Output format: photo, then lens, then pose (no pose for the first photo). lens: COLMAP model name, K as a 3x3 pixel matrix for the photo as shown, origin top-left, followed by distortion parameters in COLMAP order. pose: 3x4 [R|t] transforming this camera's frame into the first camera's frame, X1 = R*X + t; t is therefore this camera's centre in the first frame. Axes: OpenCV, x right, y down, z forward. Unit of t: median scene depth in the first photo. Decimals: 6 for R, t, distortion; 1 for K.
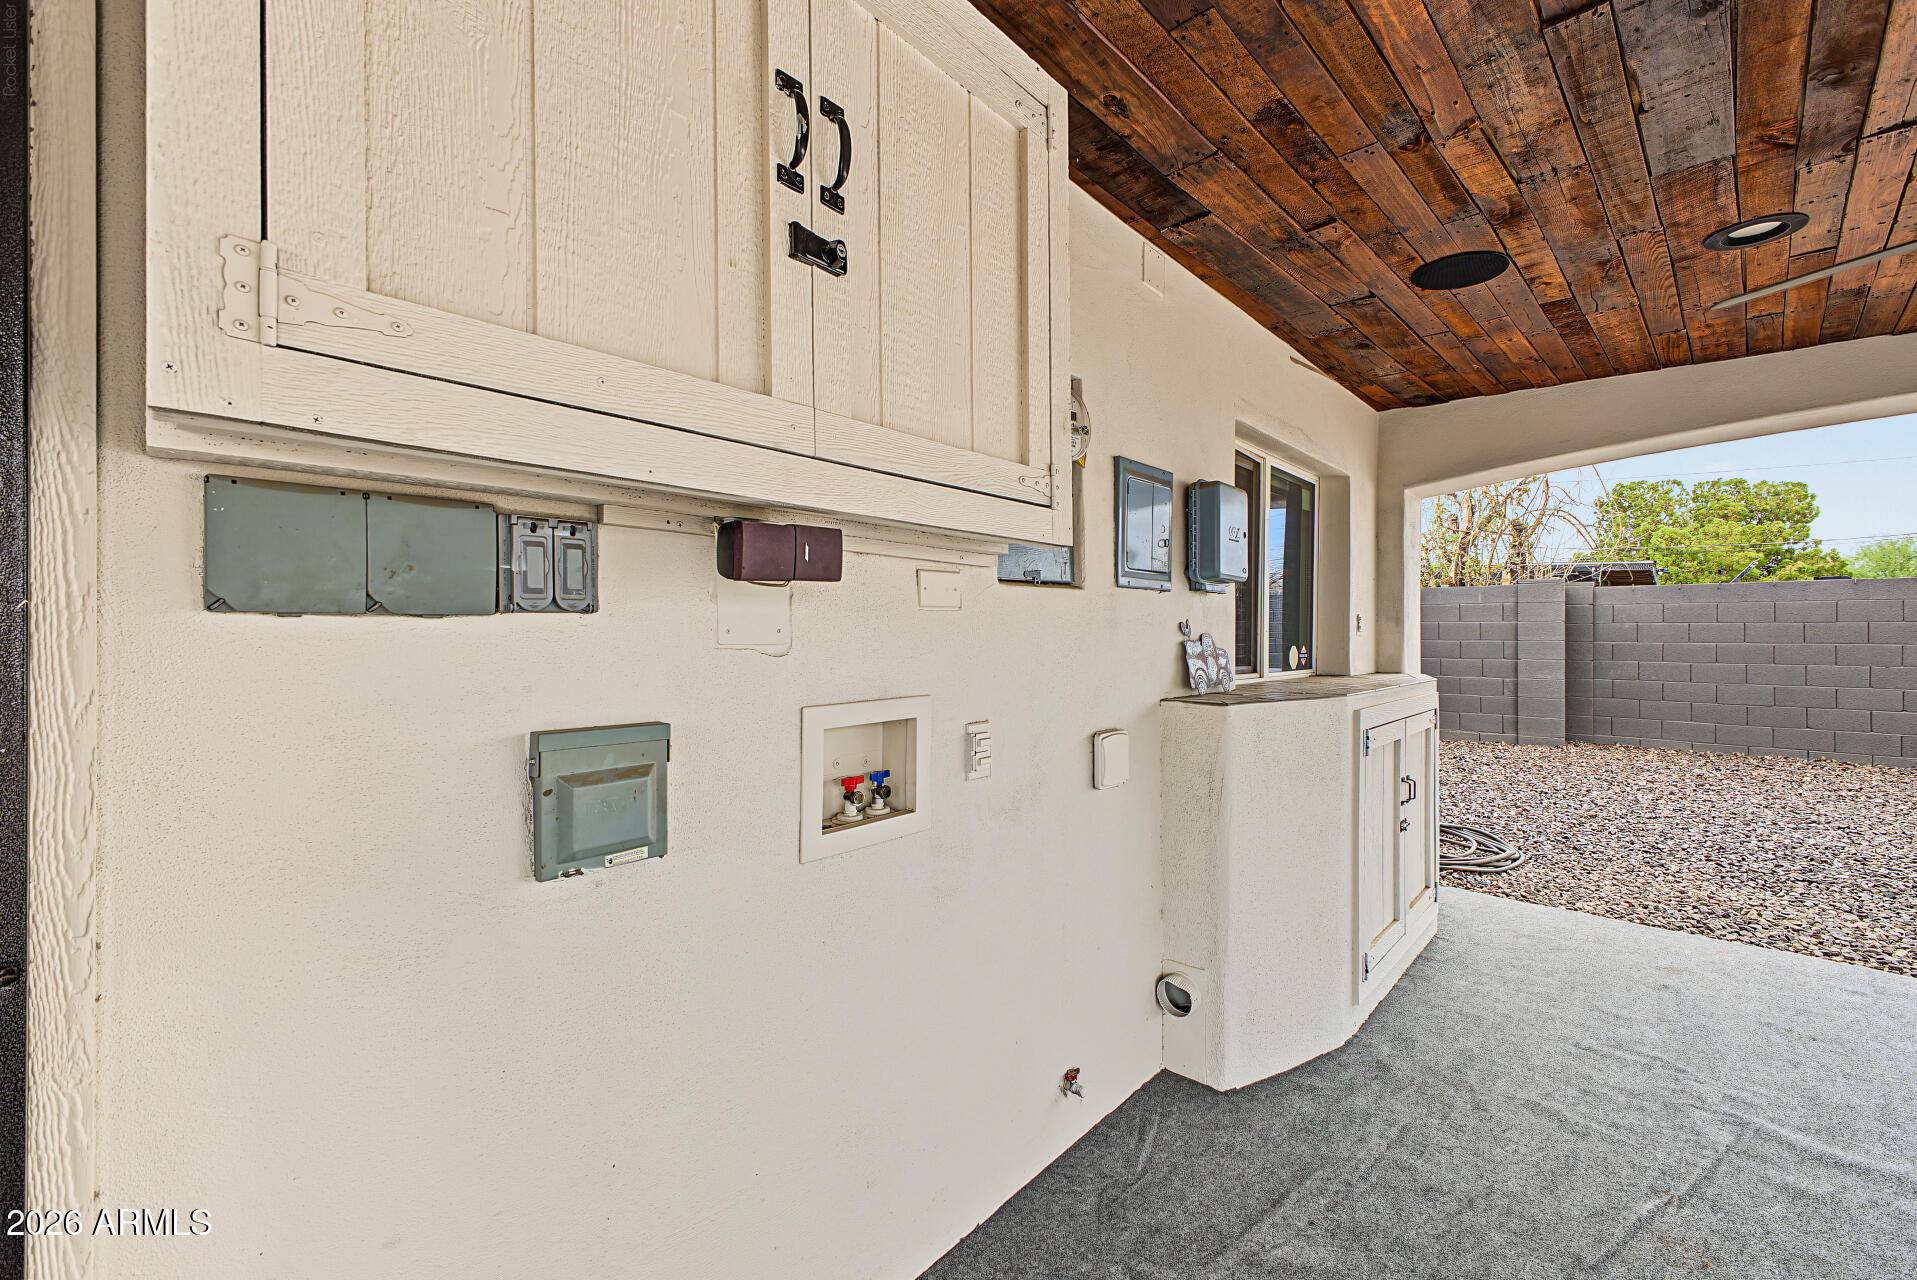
lens RADIAL K [[782.6, 0, 962.3], [0, 782.6, 624.0], [0, 0, 1]] dist [0.018247, -0.000724]
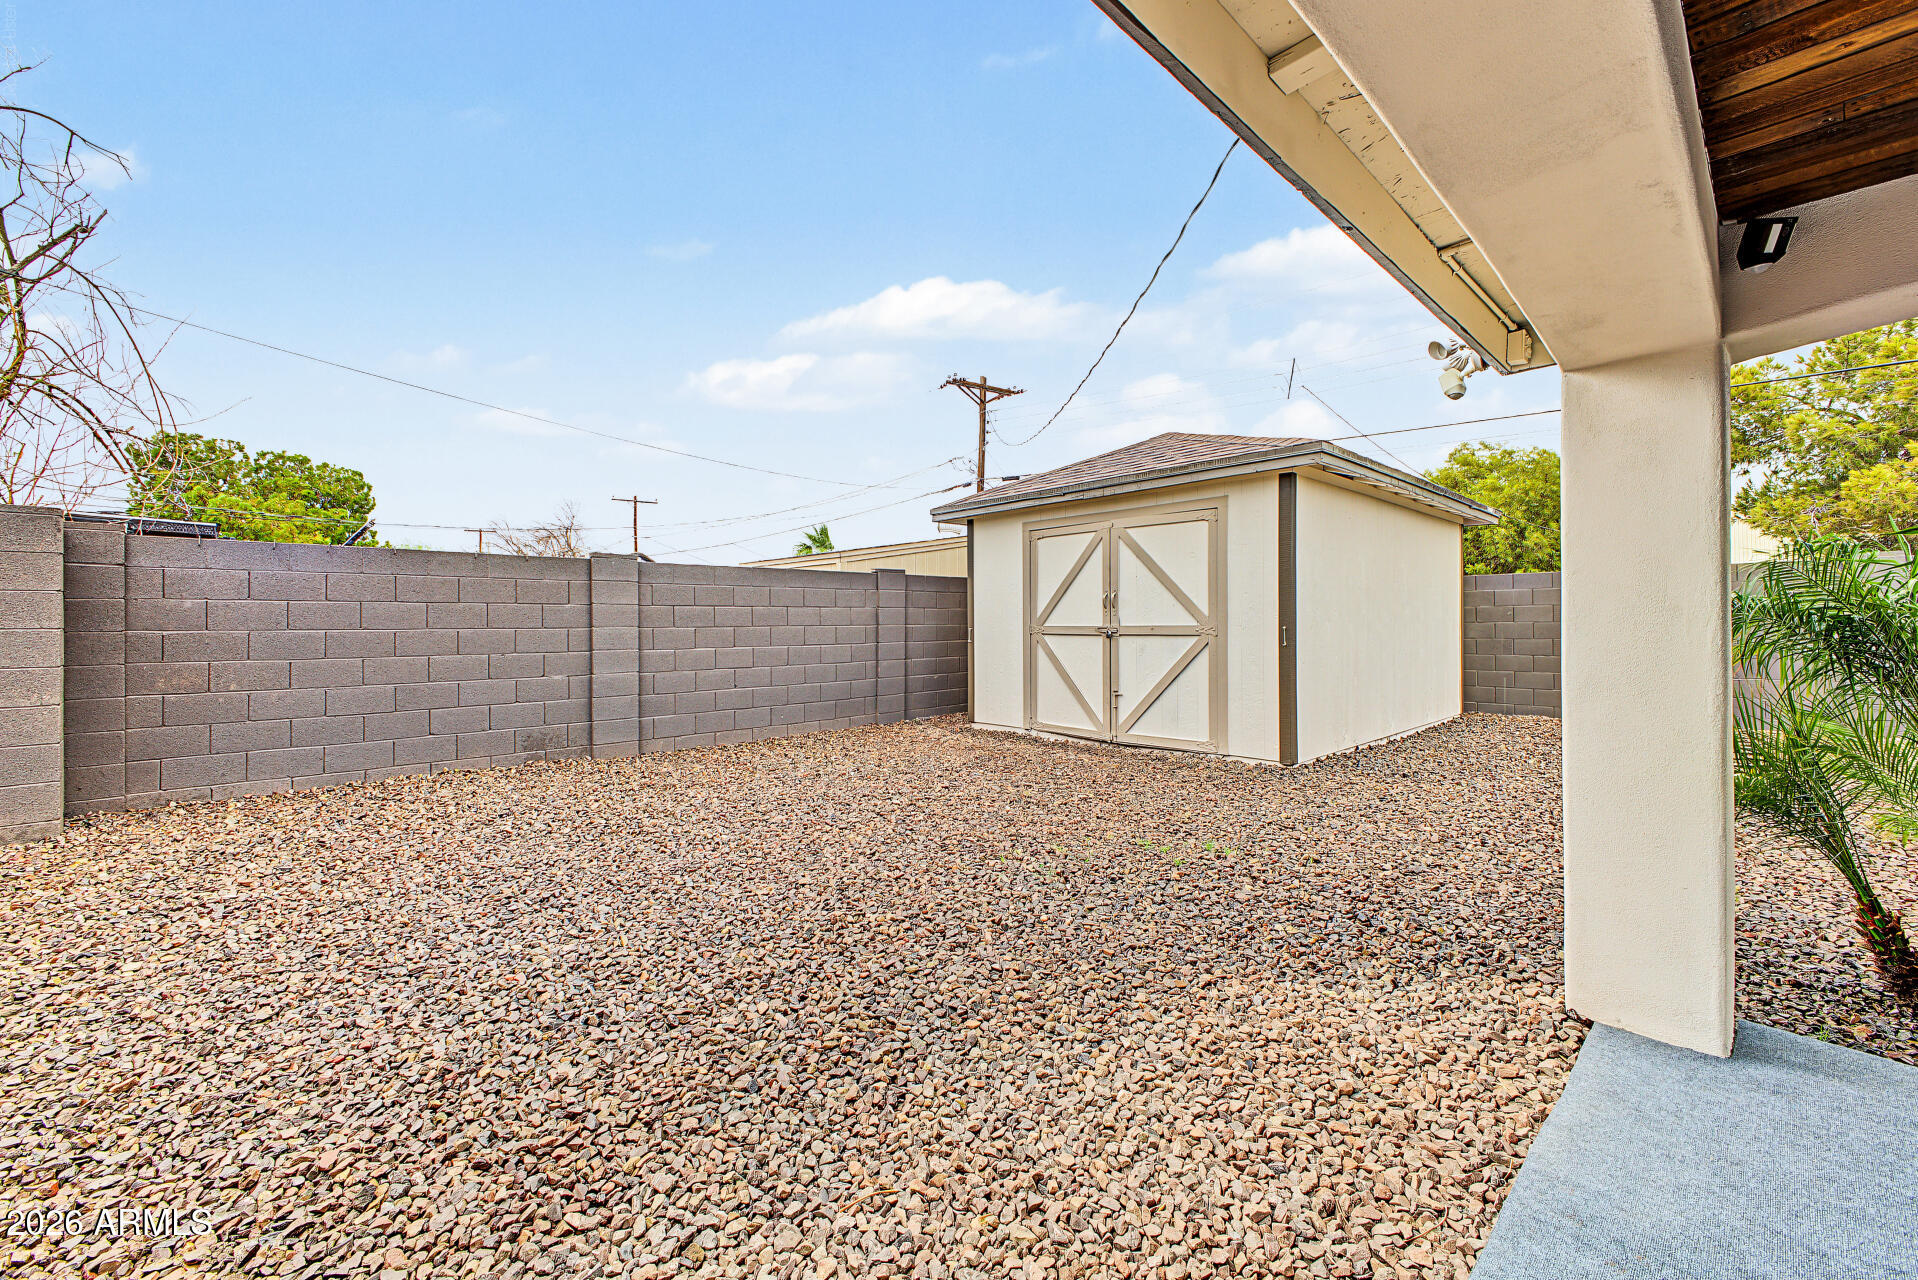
lens RADIAL K [[783.0, 0, 962.9], [0, 783.0, 624.0], [0, 0, 1]] dist [0.018247, -0.000724]
pose [[0.089936, -0.006488, 0.995926, 0.115434], [-0.007333, 0.999947, 0.007177, 0.003650], [-0.995921, -0.007948, 0.089884, 0.144207]]
